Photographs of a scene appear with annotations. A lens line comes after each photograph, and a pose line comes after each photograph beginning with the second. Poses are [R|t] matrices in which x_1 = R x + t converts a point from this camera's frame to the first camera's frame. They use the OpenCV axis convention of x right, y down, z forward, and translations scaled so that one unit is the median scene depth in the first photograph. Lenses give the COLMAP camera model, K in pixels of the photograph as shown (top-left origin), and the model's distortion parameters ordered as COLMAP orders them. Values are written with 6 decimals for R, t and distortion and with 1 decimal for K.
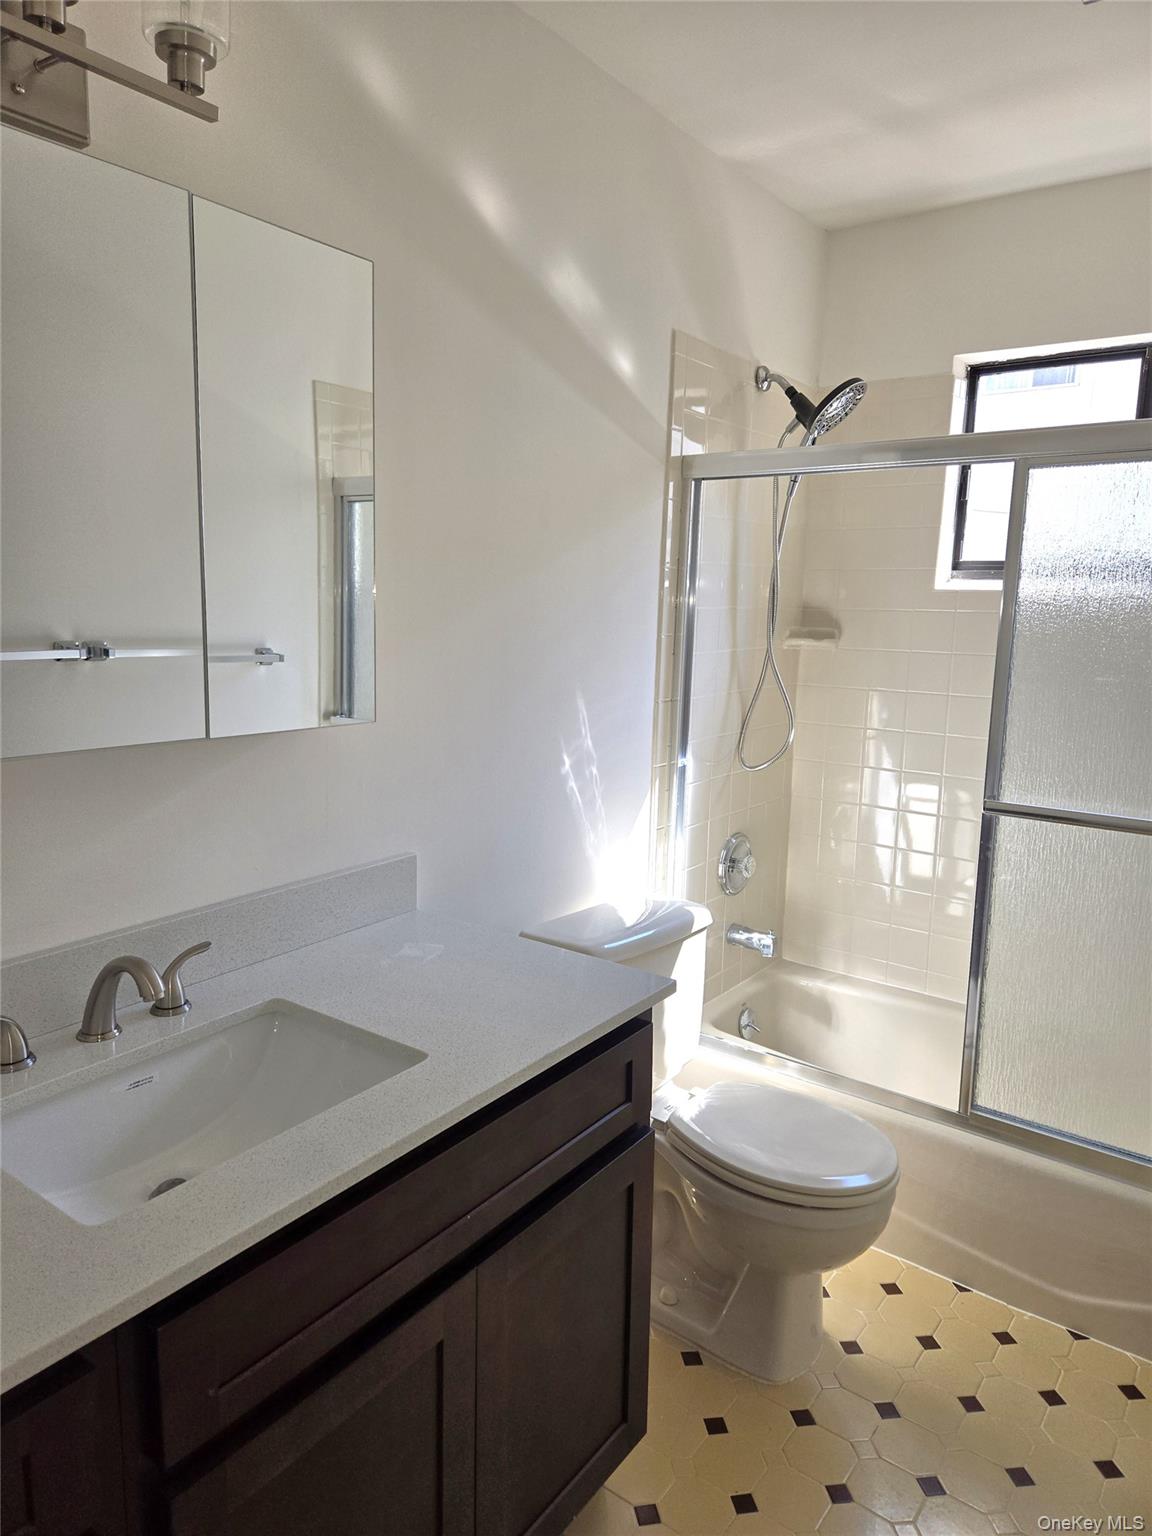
lens RADIAL K [[1028.6, 0, 576.0], [0, 1028.6, 768.0], [0, 0, 1]] dist [0.082645, -0.071421]
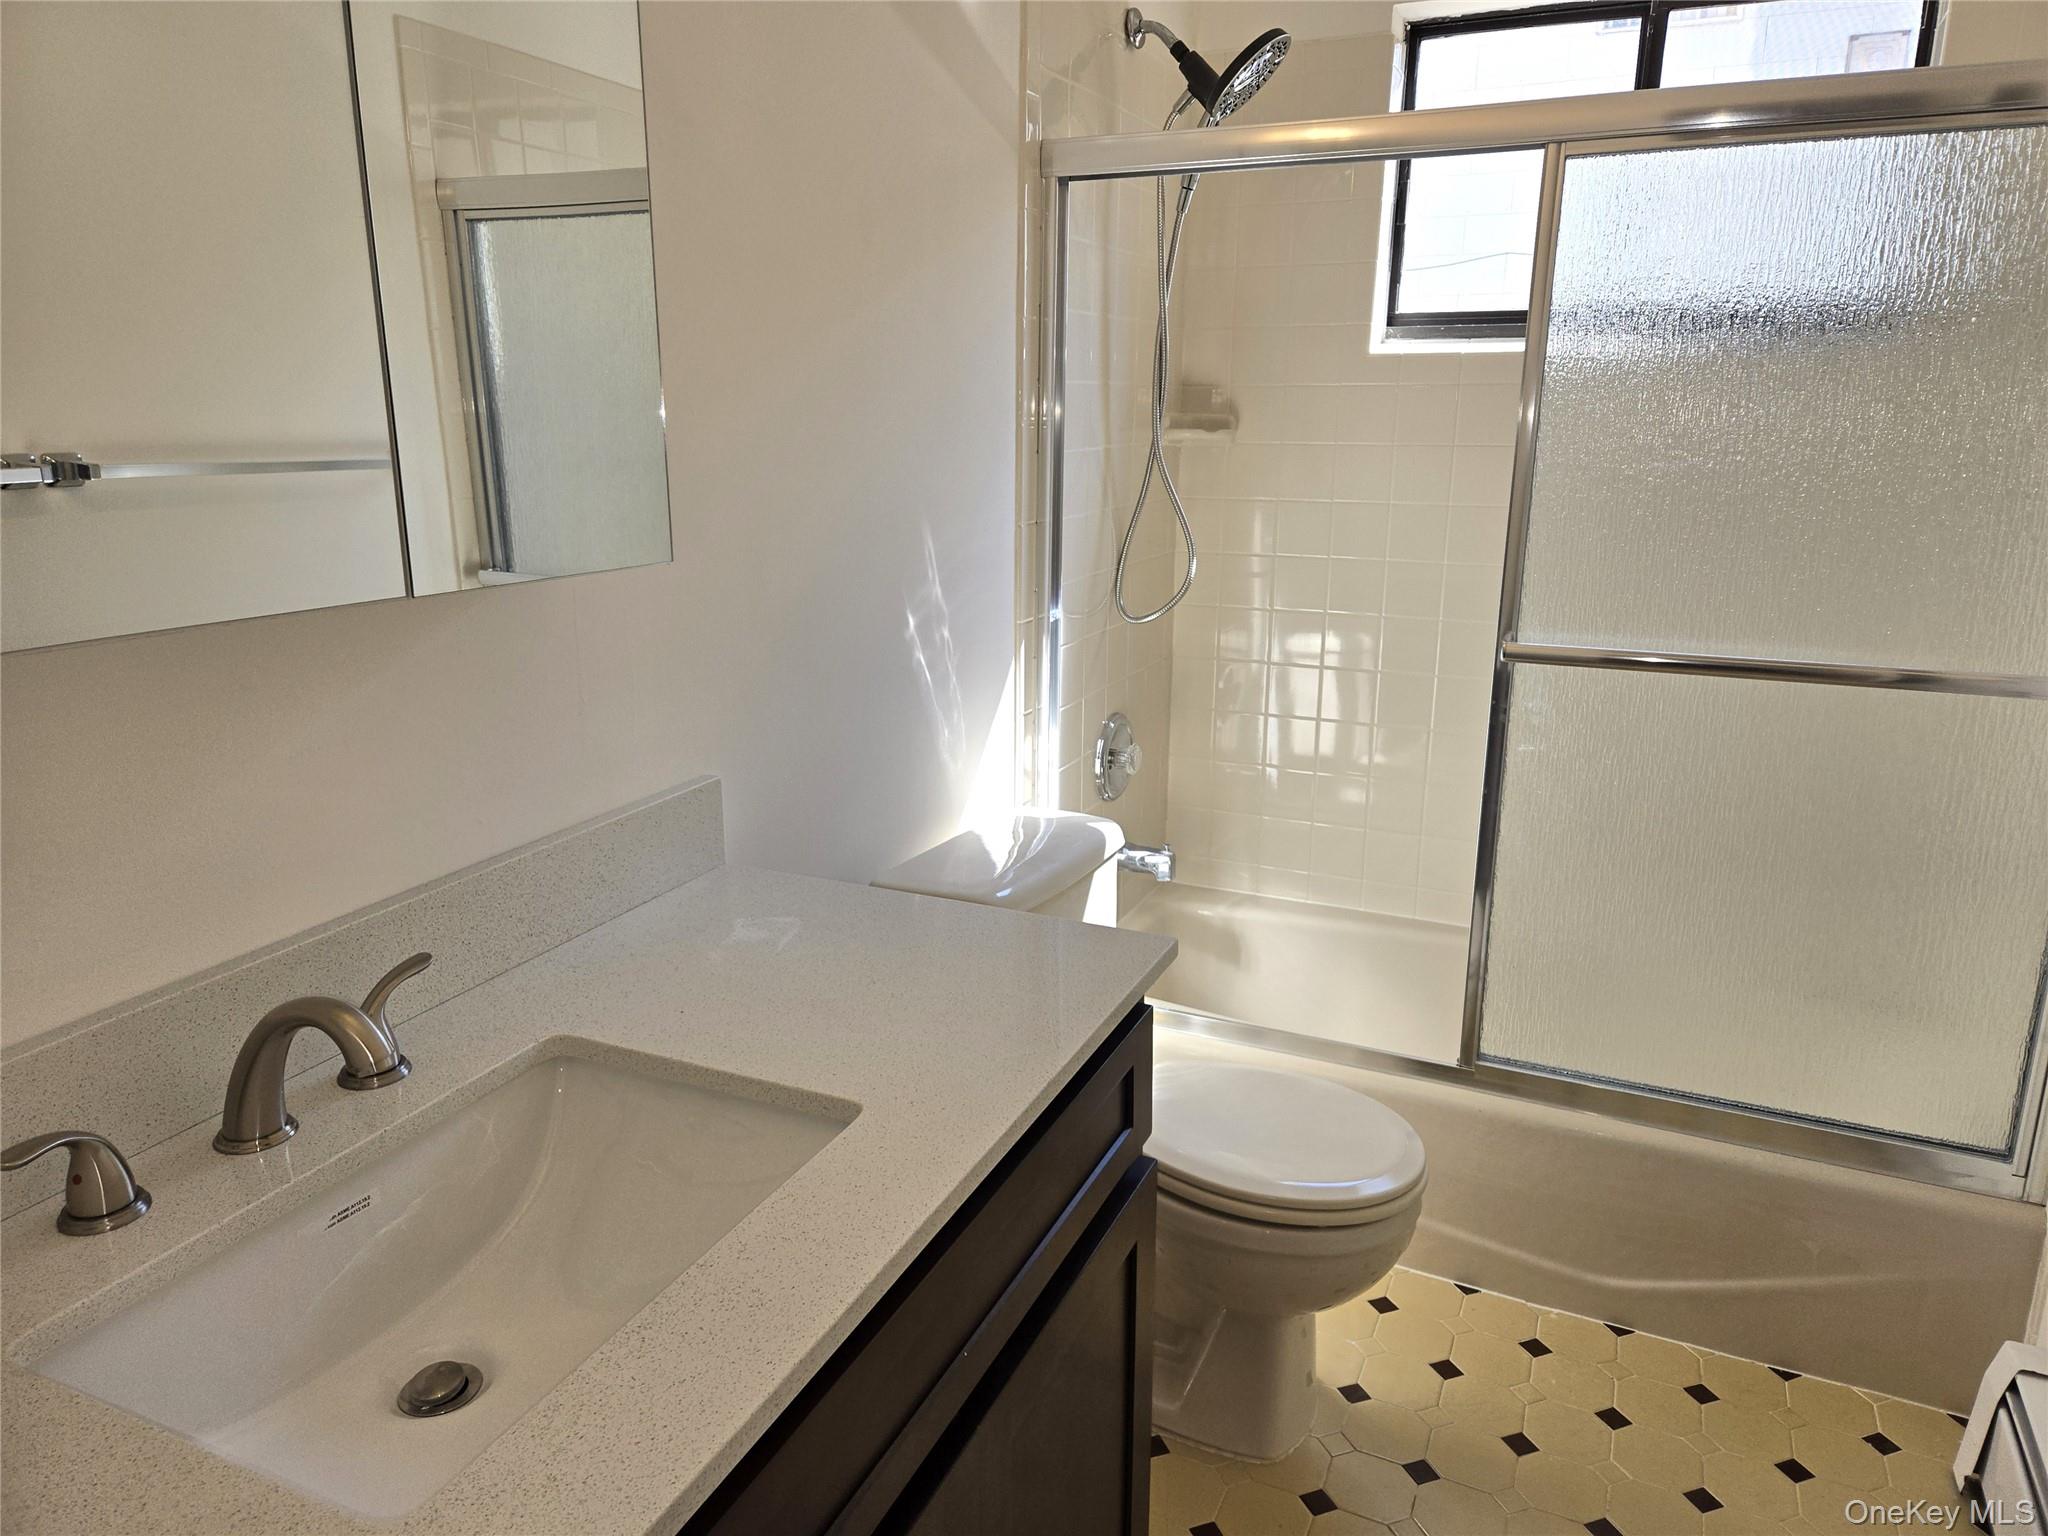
lens RADIAL K [[1358.5, 0, 1024.0], [0, 1358.5, 768.0], [0, 0, 1]] dist [0.076677, -0.061810]
pose [[0.976894, -0.072147, 0.201177, -0.110959], [0.052048, 0.993270, 0.103469, 0.000928], [-0.207288, -0.090607, 0.974075, 0.121305]]
